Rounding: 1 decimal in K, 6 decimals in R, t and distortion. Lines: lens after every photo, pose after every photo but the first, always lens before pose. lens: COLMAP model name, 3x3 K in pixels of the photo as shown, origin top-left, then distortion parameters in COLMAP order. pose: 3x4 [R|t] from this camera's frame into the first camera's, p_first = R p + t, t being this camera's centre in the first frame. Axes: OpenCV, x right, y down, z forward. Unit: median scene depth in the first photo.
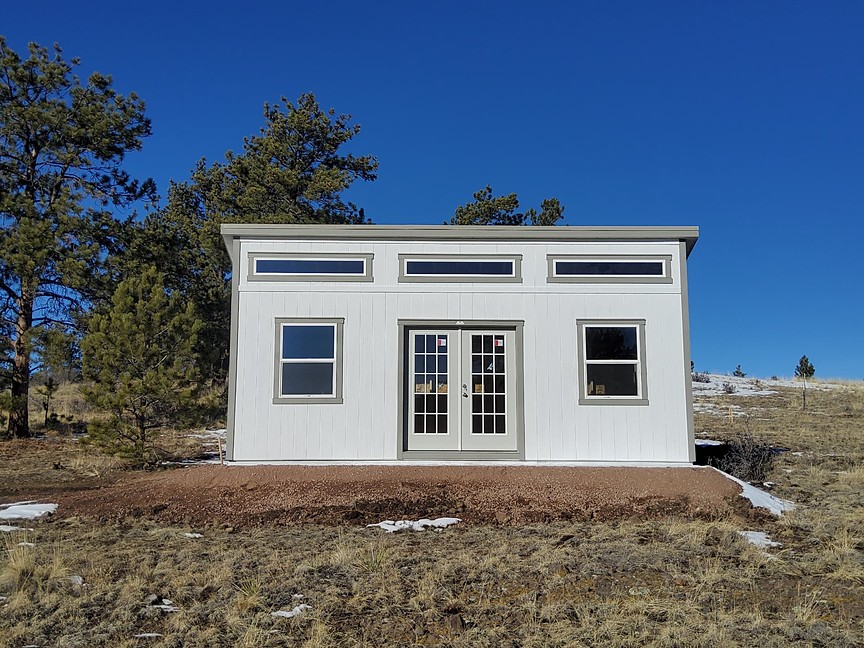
lens RADIAL K [[865.7, 0, 432.0], [0, 865.7, 324.0], [0, 0, 1]] dist [0.083796, -0.008151]
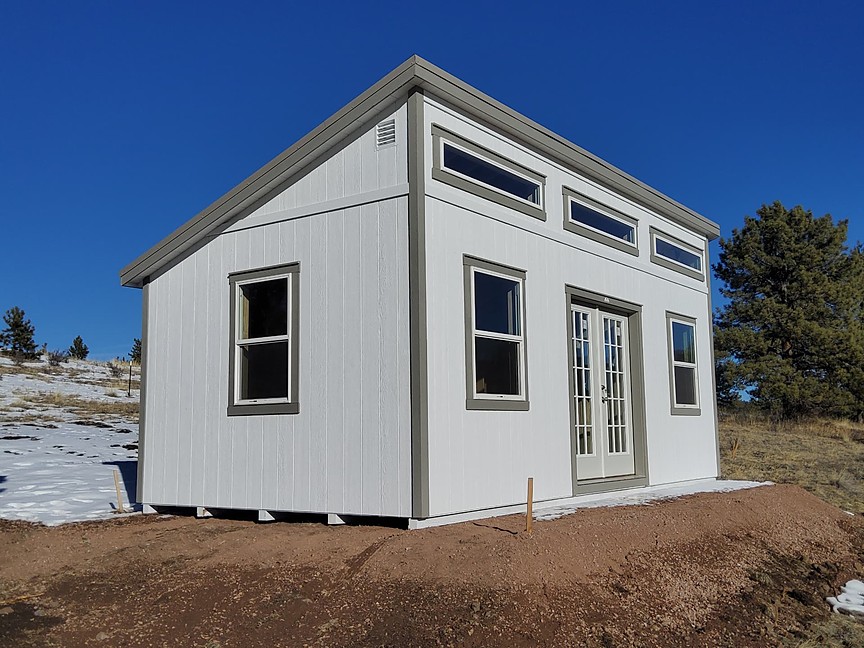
lens RADIAL K [[865.7, 0, 432.0], [0, 865.7, 324.0], [0, 0, 1]] dist [0.083796, -0.008151]
pose [[0.599941, 0.087627, 0.795231, -0.627071], [-0.106624, 0.993874, -0.029076, 0.055048], [-0.792907, -0.067347, 0.605609, 0.673313]]
